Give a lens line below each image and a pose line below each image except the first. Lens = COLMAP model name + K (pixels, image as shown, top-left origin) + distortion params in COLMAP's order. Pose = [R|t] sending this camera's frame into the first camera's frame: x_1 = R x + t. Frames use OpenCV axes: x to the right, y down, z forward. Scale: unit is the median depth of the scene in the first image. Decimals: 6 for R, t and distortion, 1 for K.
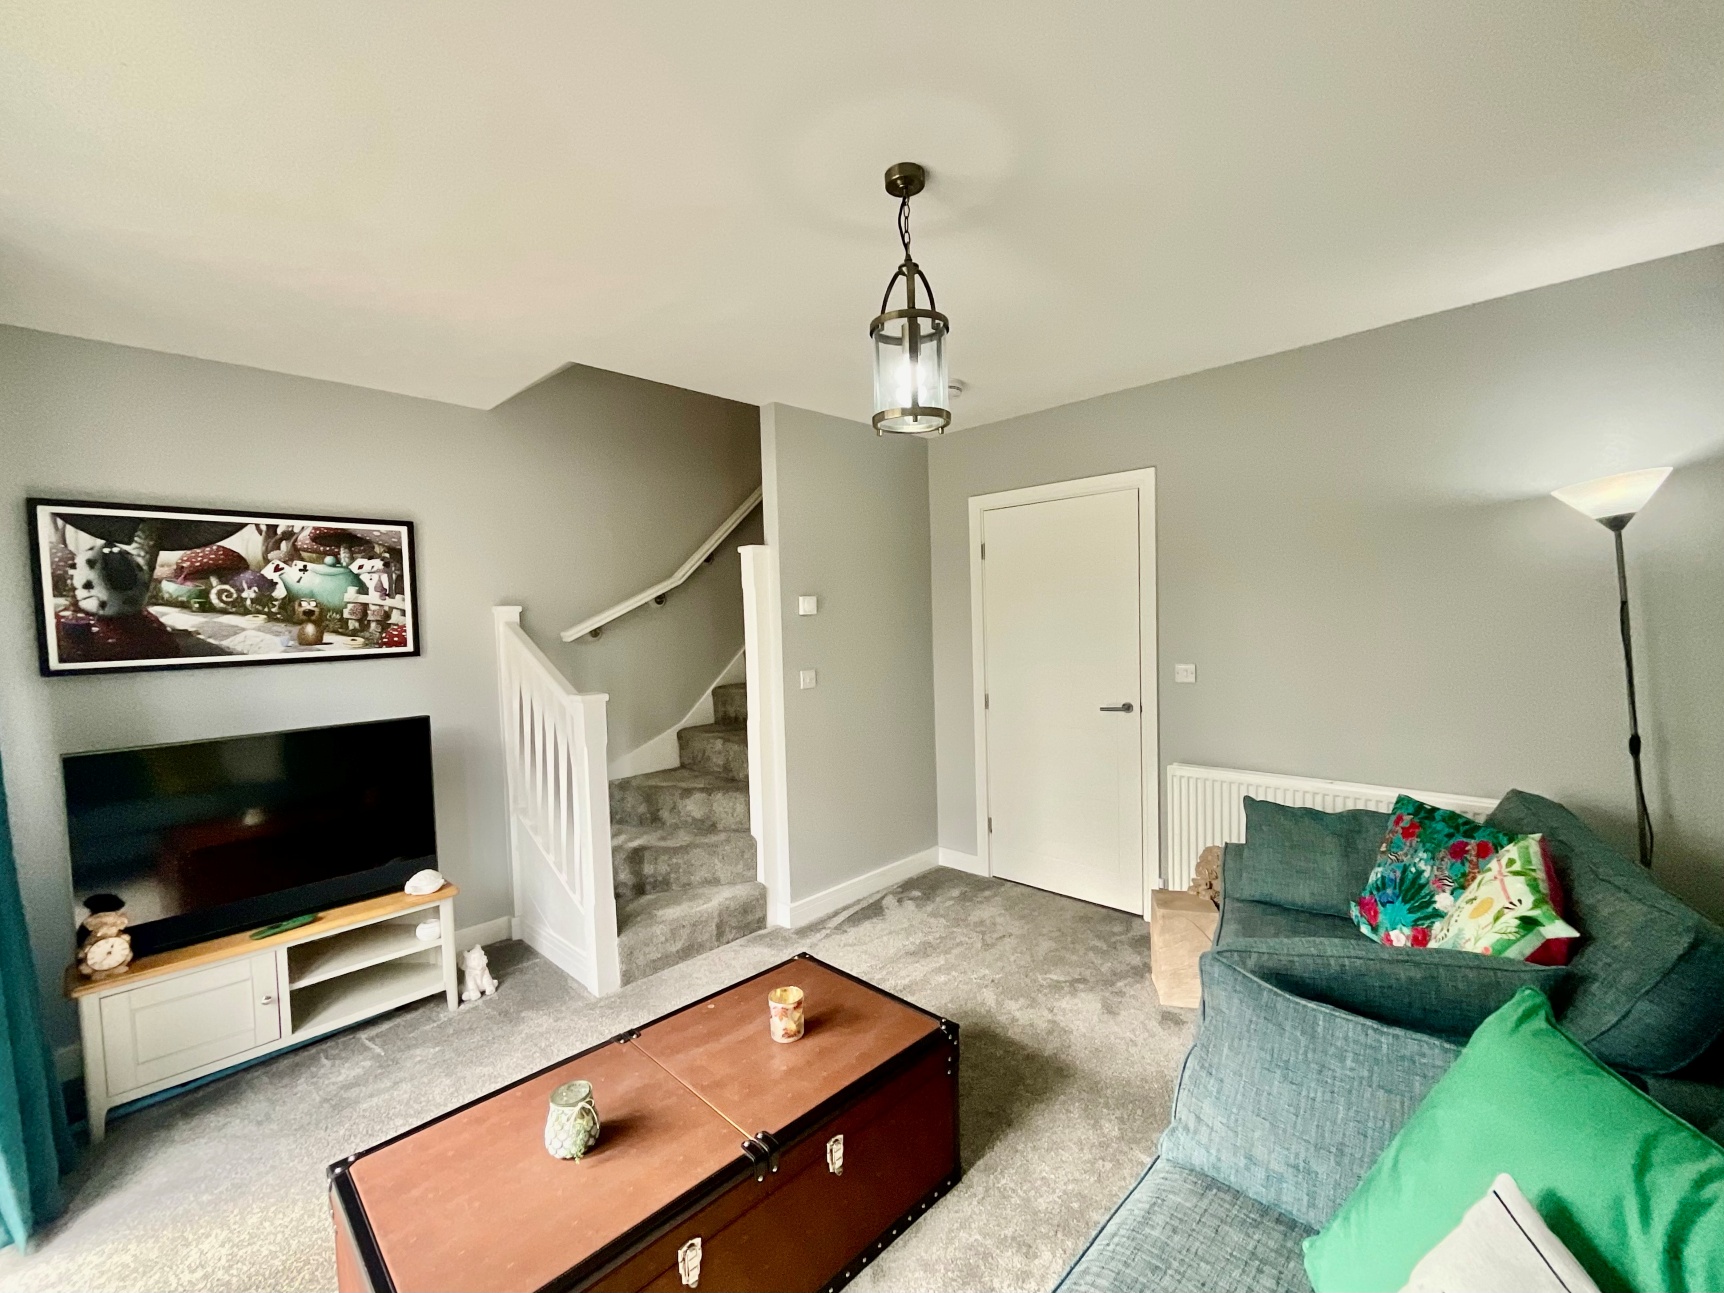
lens RADIAL K [[754.7, 0, 865.5], [0, 754.7, 649.0], [0, 0, 1]] dist [-0.004115, 0.000460]
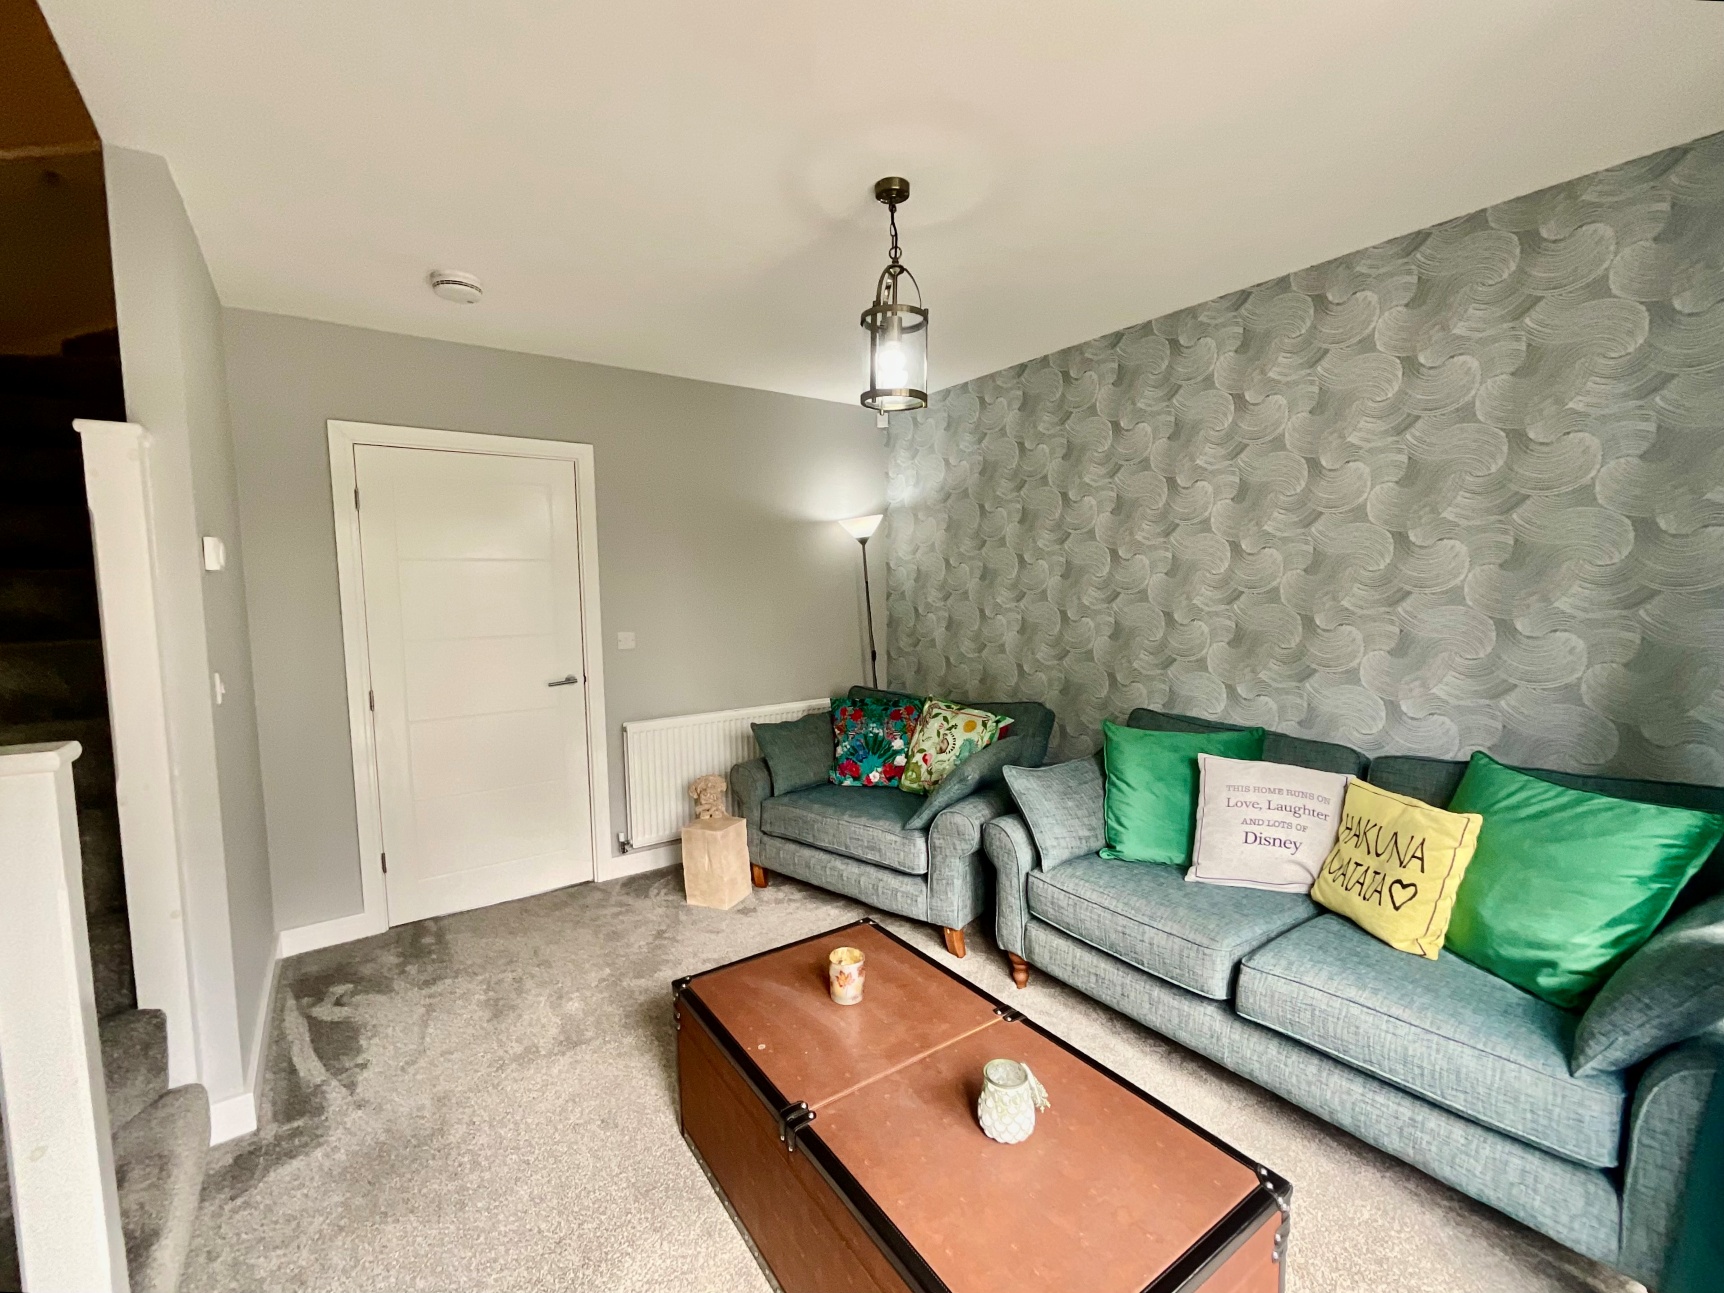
lens RADIAL K [[766.3, 0, 857.9], [0, 766.3, 649.9], [0, 0, 1]] dist [-0.007129, 0.000817]
pose [[0.144347, -0.047445, 0.988389, -0.643130], [0.058503, 0.997512, 0.039339, 0.021415], [-0.987796, 0.052145, 0.146763, 0.505738]]
